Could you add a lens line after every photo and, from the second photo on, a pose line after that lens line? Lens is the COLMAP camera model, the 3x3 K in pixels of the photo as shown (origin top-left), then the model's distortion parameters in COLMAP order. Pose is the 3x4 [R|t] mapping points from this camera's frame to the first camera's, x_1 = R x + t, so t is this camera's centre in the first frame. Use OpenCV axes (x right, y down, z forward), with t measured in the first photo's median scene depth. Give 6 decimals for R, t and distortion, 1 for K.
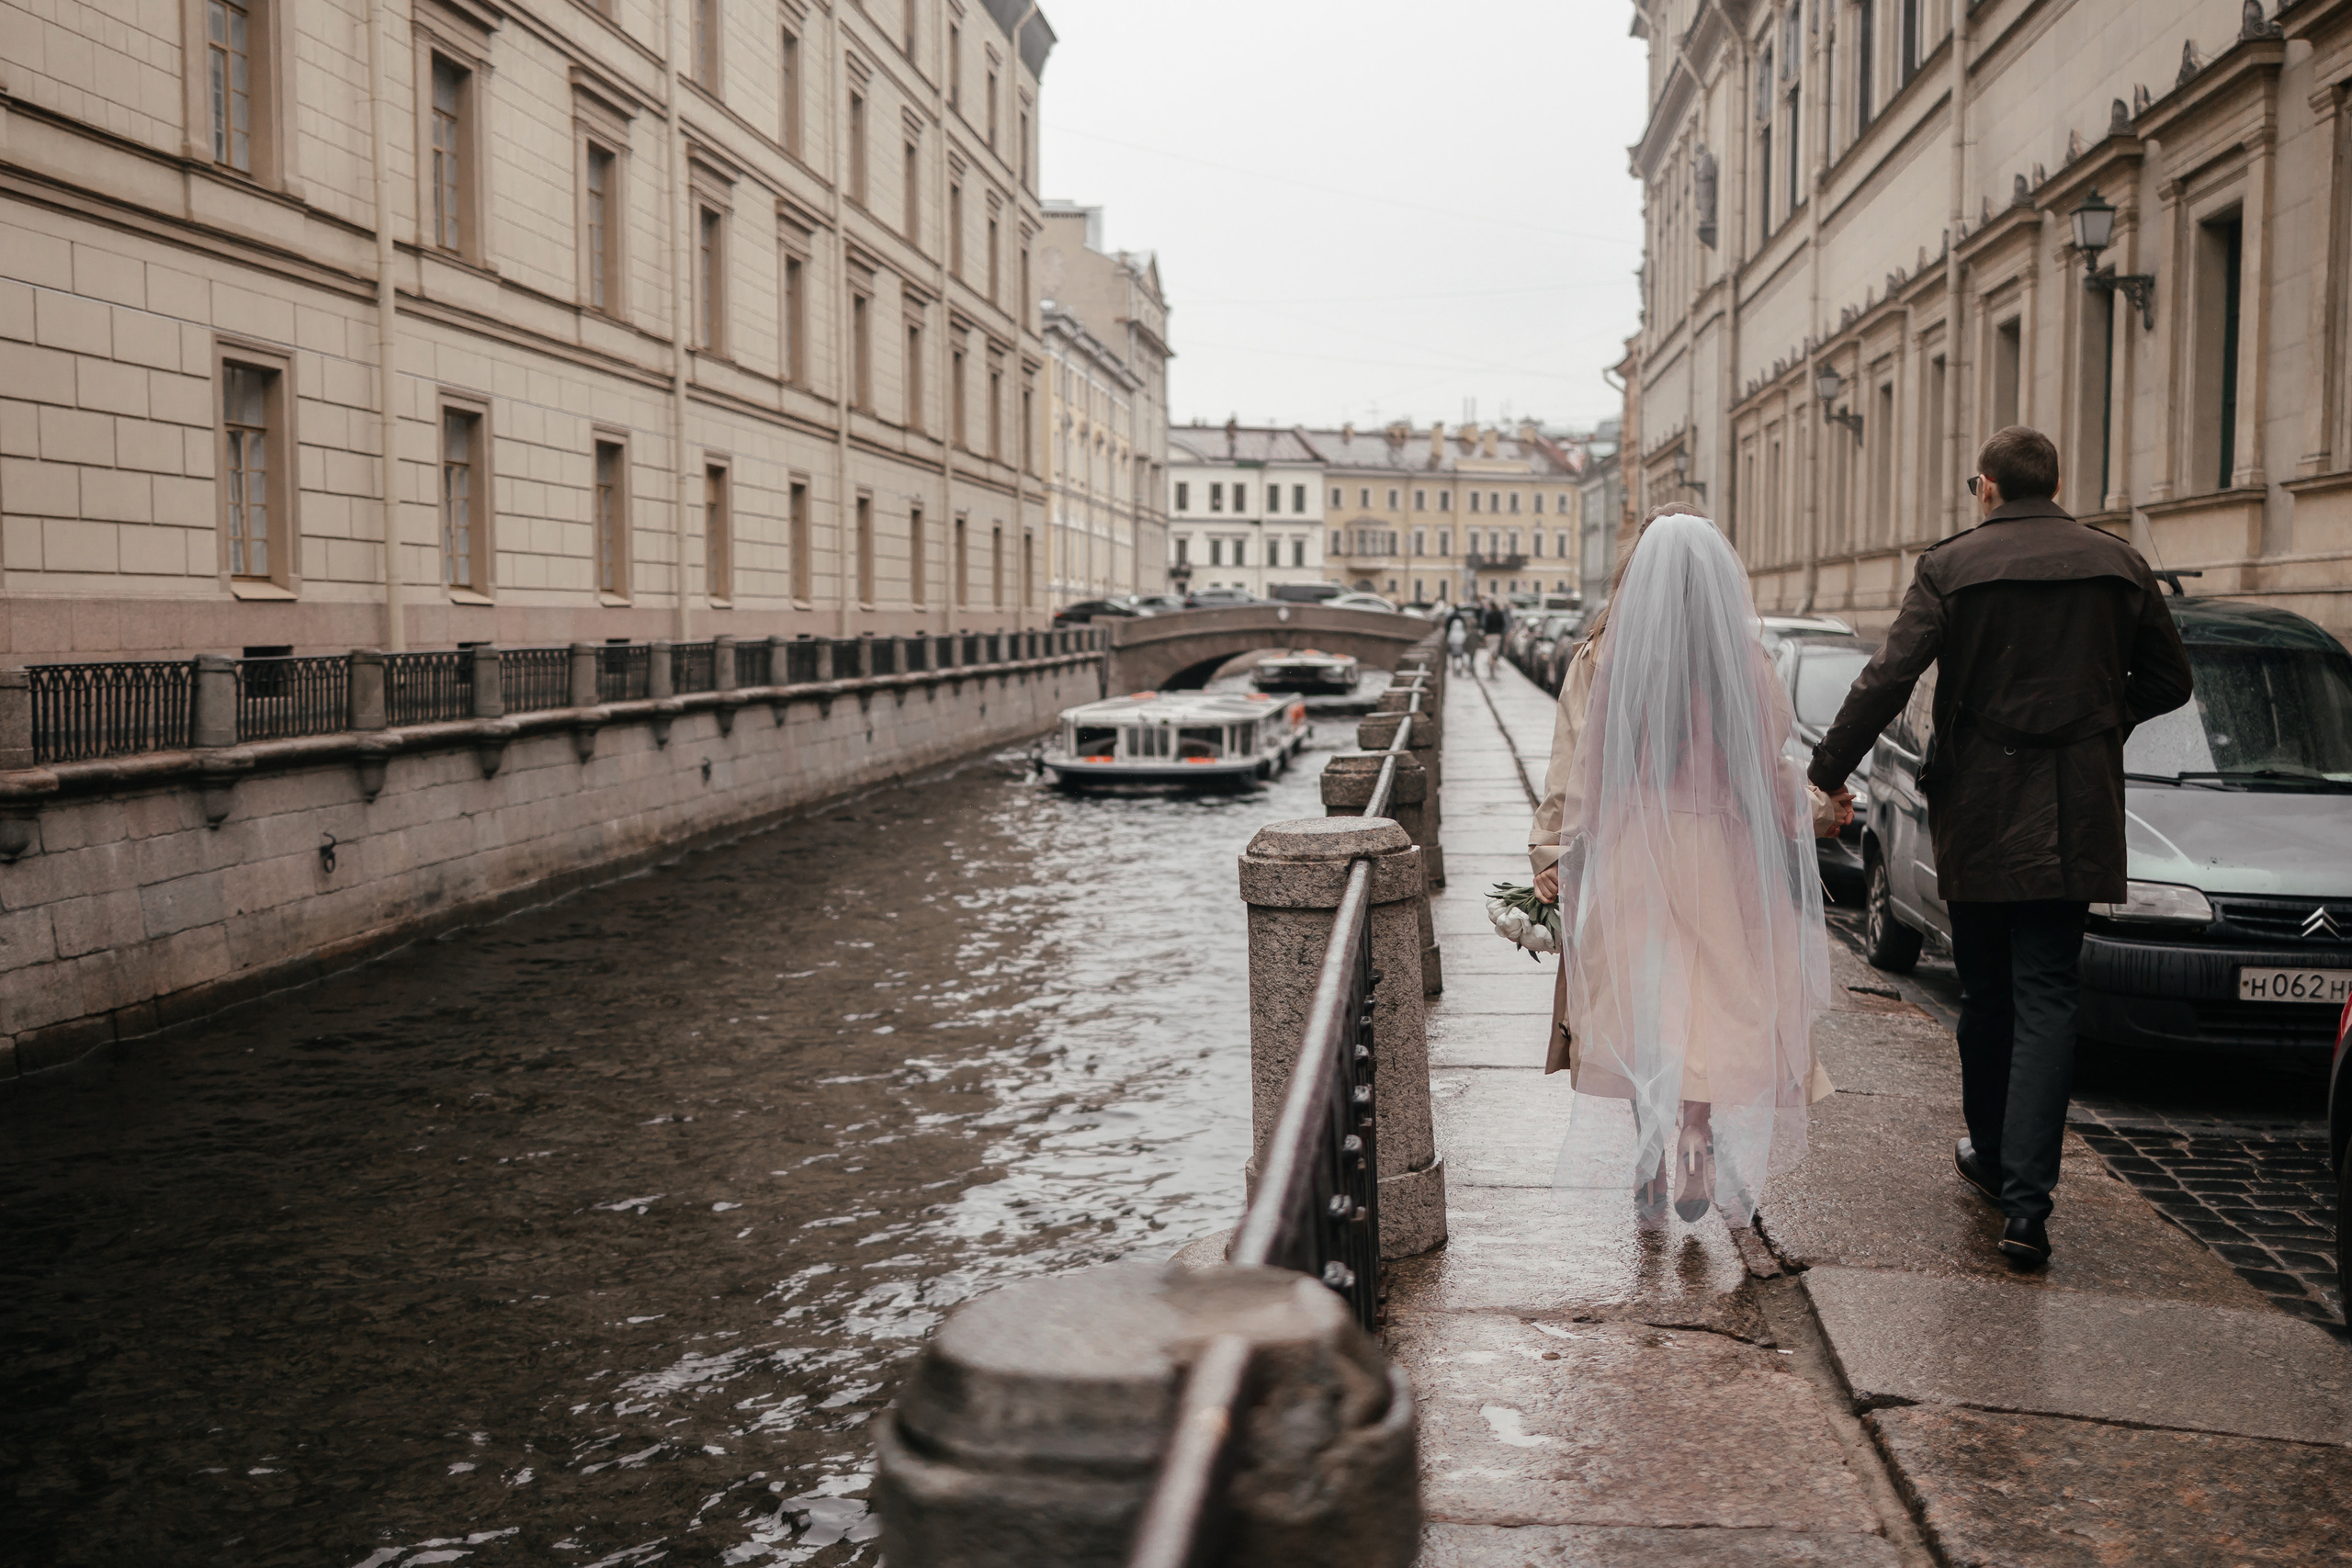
lens RADIAL K [[2387.1, 0, 1211.2], [0, 2387.1, 782.0], [0, 0, 1]] dist [0.024163, 0.016459]
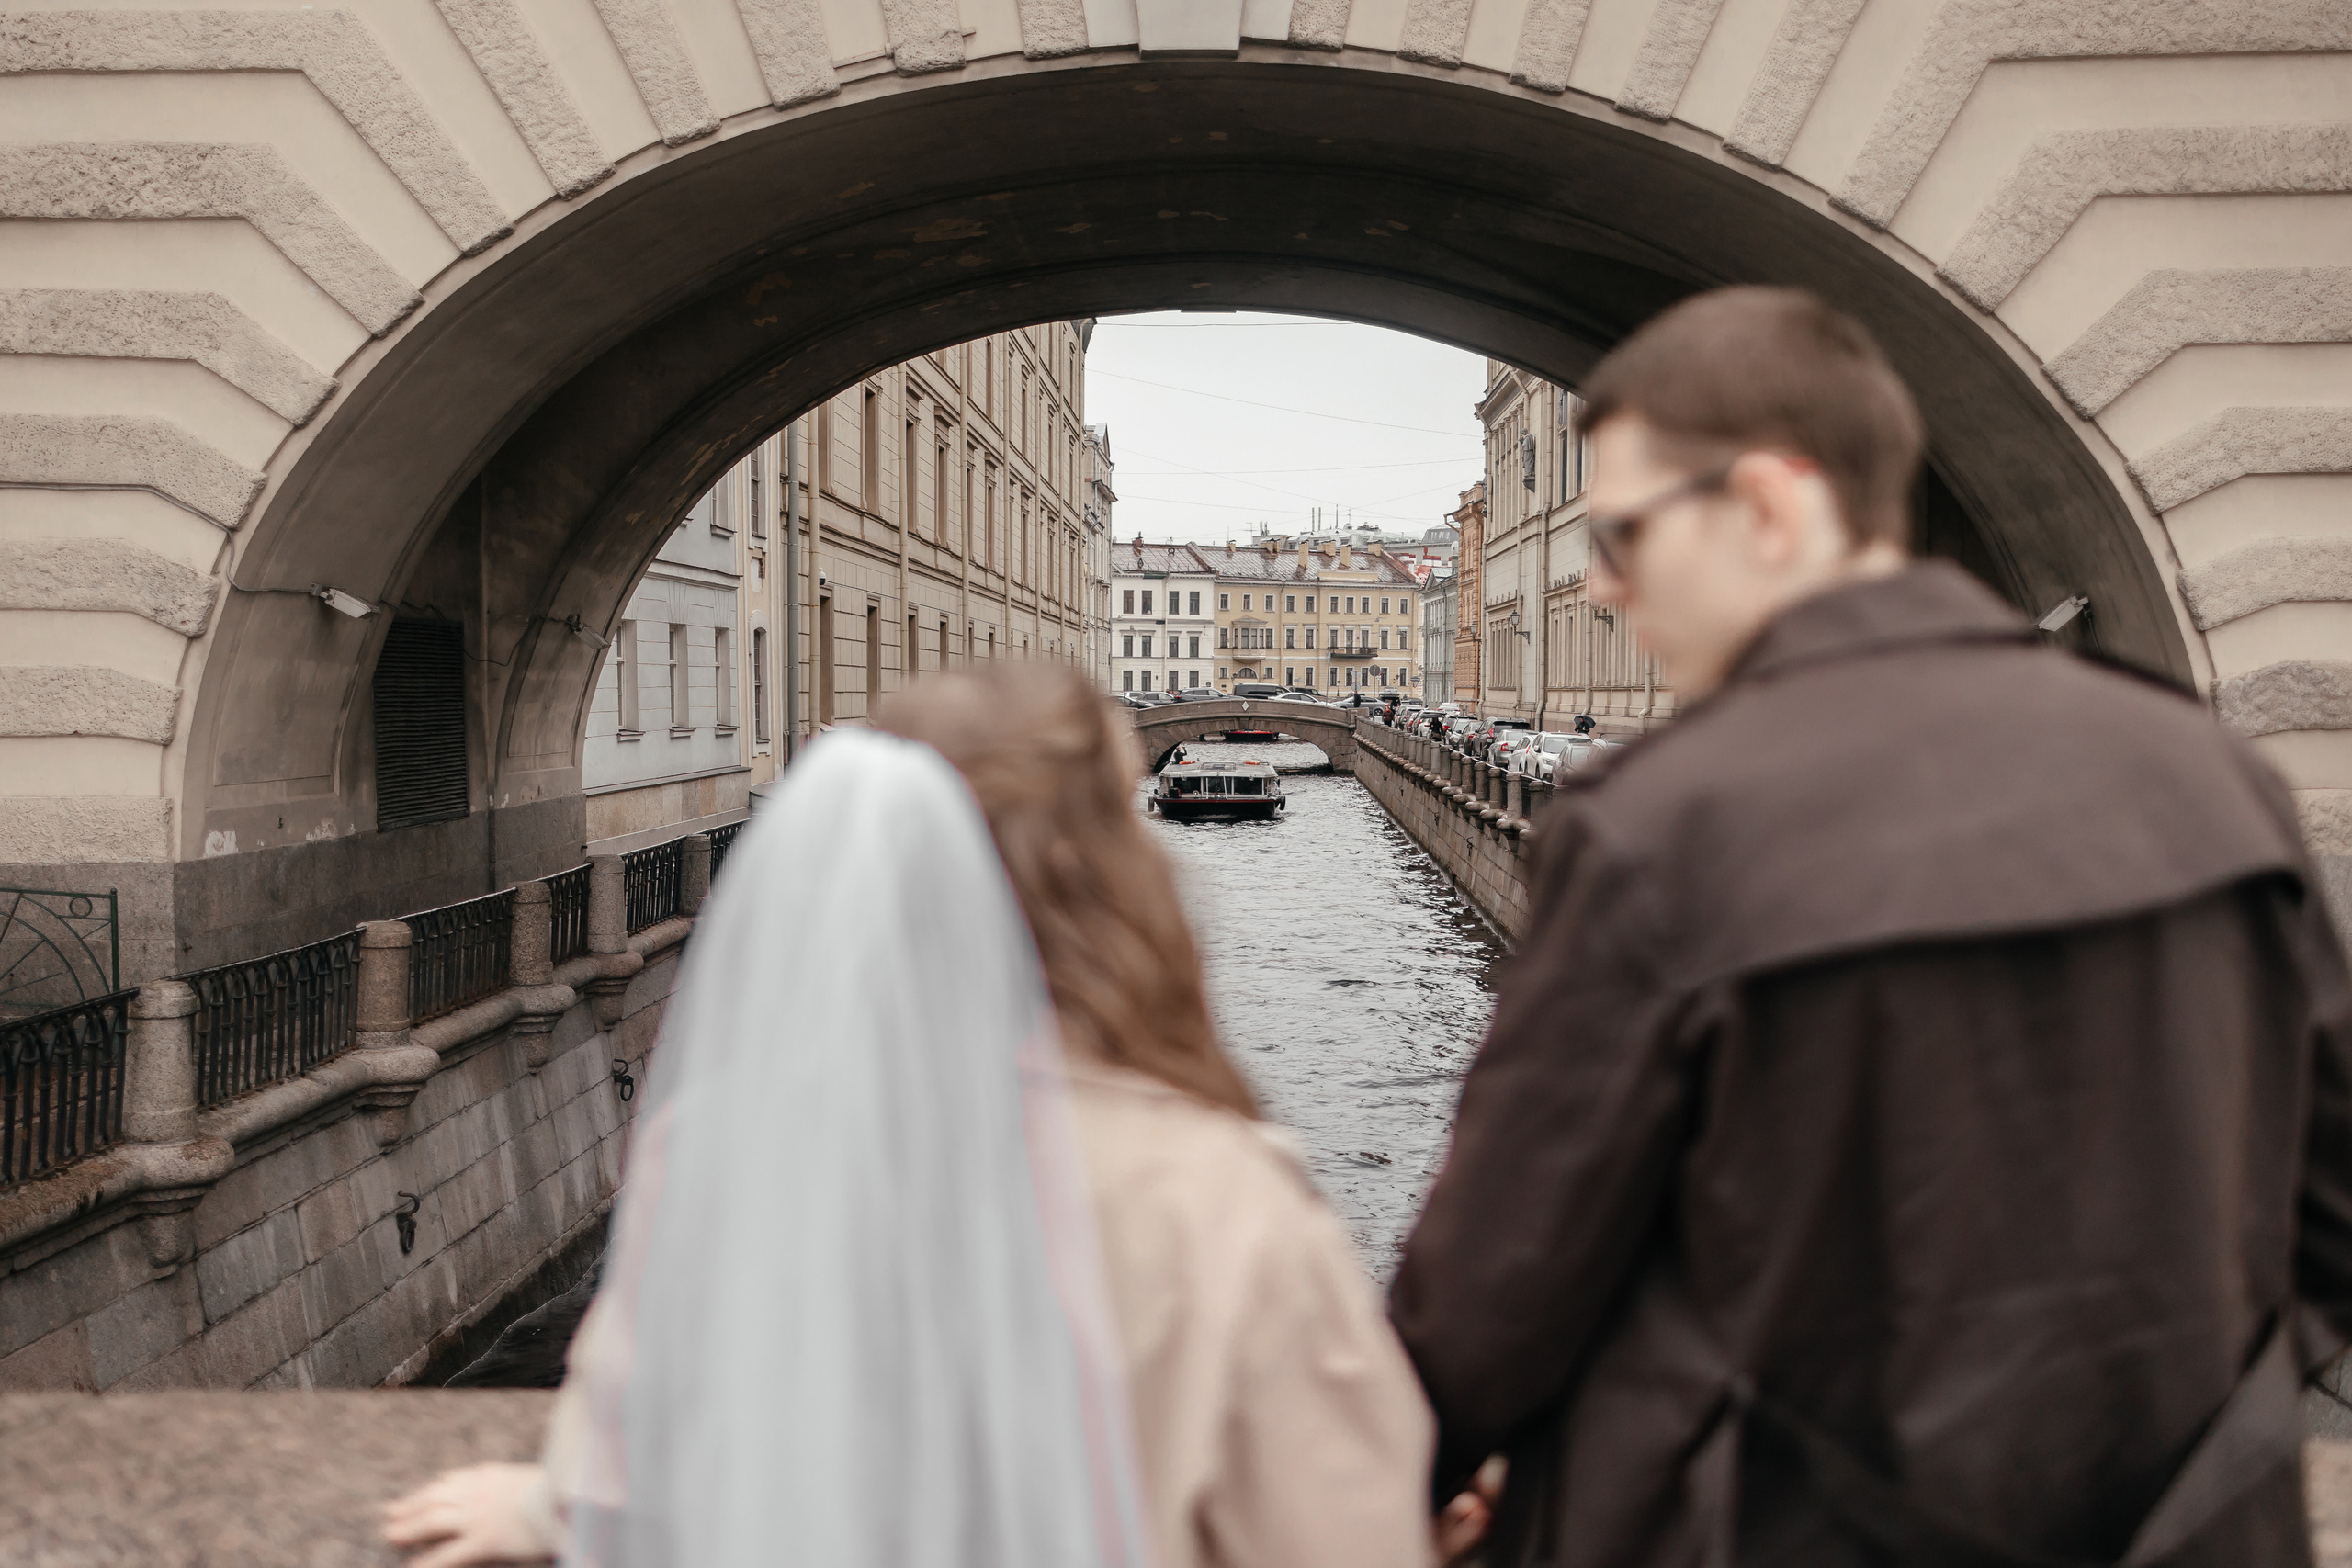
lens RADIAL K [[2310.1, 0, 1176.0], [0, 2310.1, 784.0], [0, 0, 1]] dist [0.074517, -0.014820]
pose [[0.998229, -0.002685, 0.059433, -0.169451], [0.004271, 0.999637, -0.026586, 0.028047], [-0.059341, 0.026793, 0.997878, -0.742126]]
